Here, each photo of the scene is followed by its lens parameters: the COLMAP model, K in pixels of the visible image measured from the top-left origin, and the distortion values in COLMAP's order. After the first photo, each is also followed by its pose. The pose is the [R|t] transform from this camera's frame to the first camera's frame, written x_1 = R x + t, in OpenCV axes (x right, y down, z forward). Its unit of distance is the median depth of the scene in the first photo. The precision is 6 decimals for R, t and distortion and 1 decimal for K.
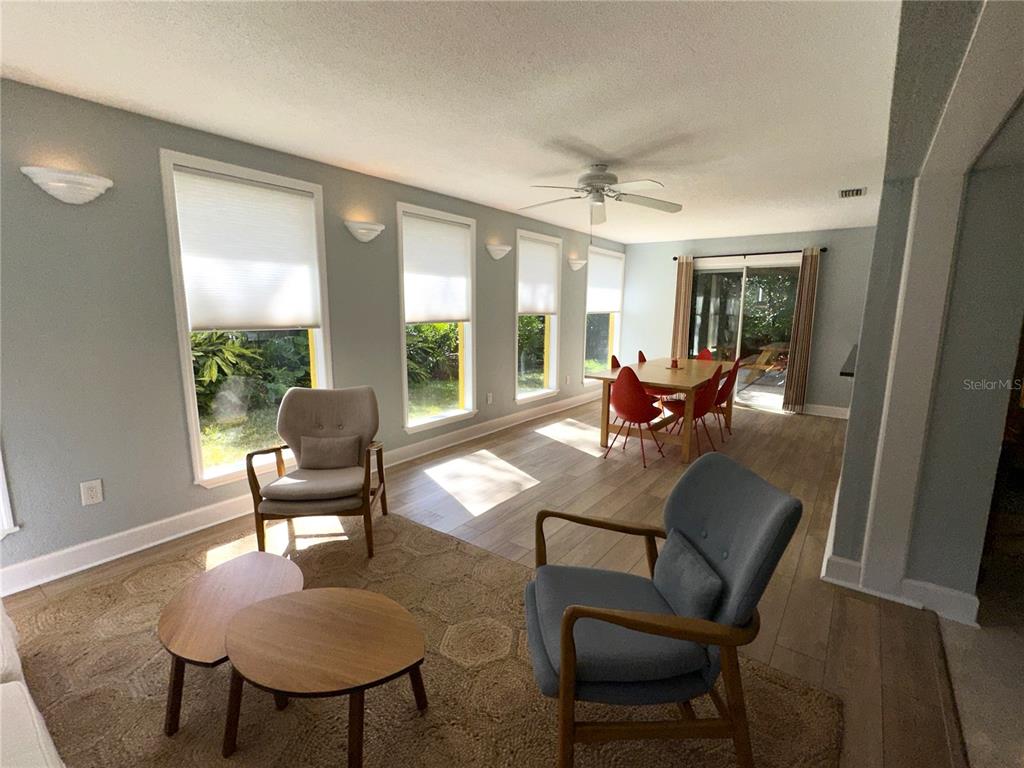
lens RADIAL K [[477.4, 0, 511.9], [0, 477.4, 385.3], [0, 0, 1]] dist [-0.002932, 0.000170]
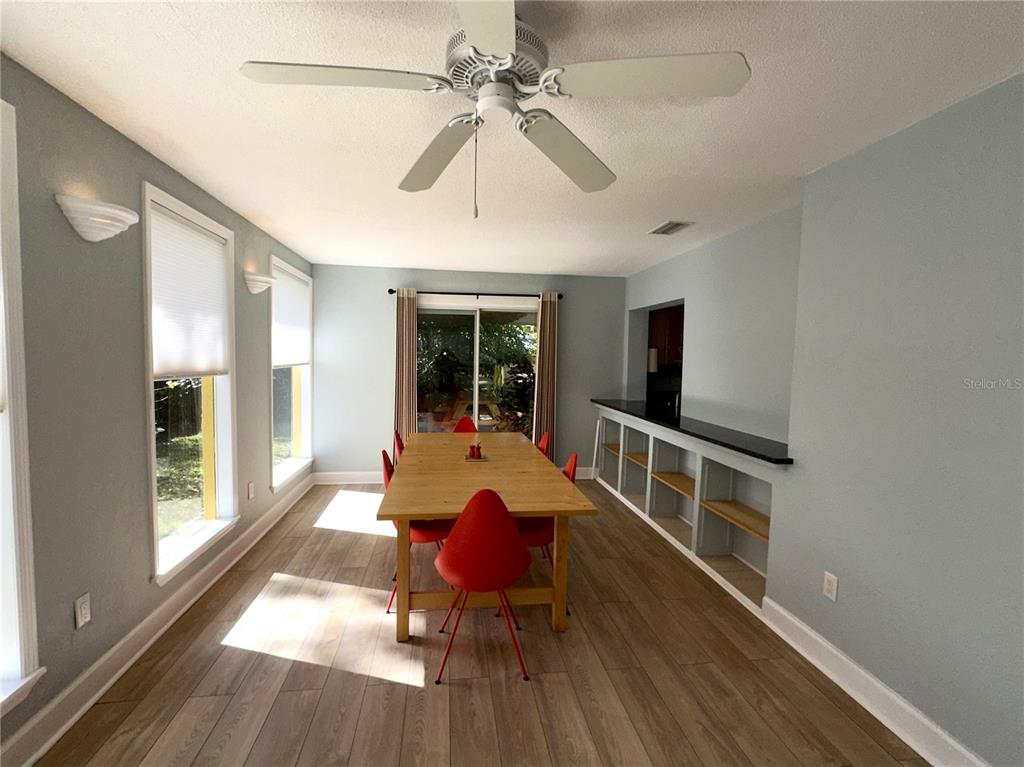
lens RADIAL K [[477.4, 0, 511.9], [0, 477.4, 384.8], [0, 0, 1]] dist [-0.002932, 0.000170]
pose [[0.706717, -0.041870, 0.706256, -0.056207], [0.103072, 0.993690, -0.044229, -0.085146], [-0.699948, 0.104053, 0.706573, 0.434810]]
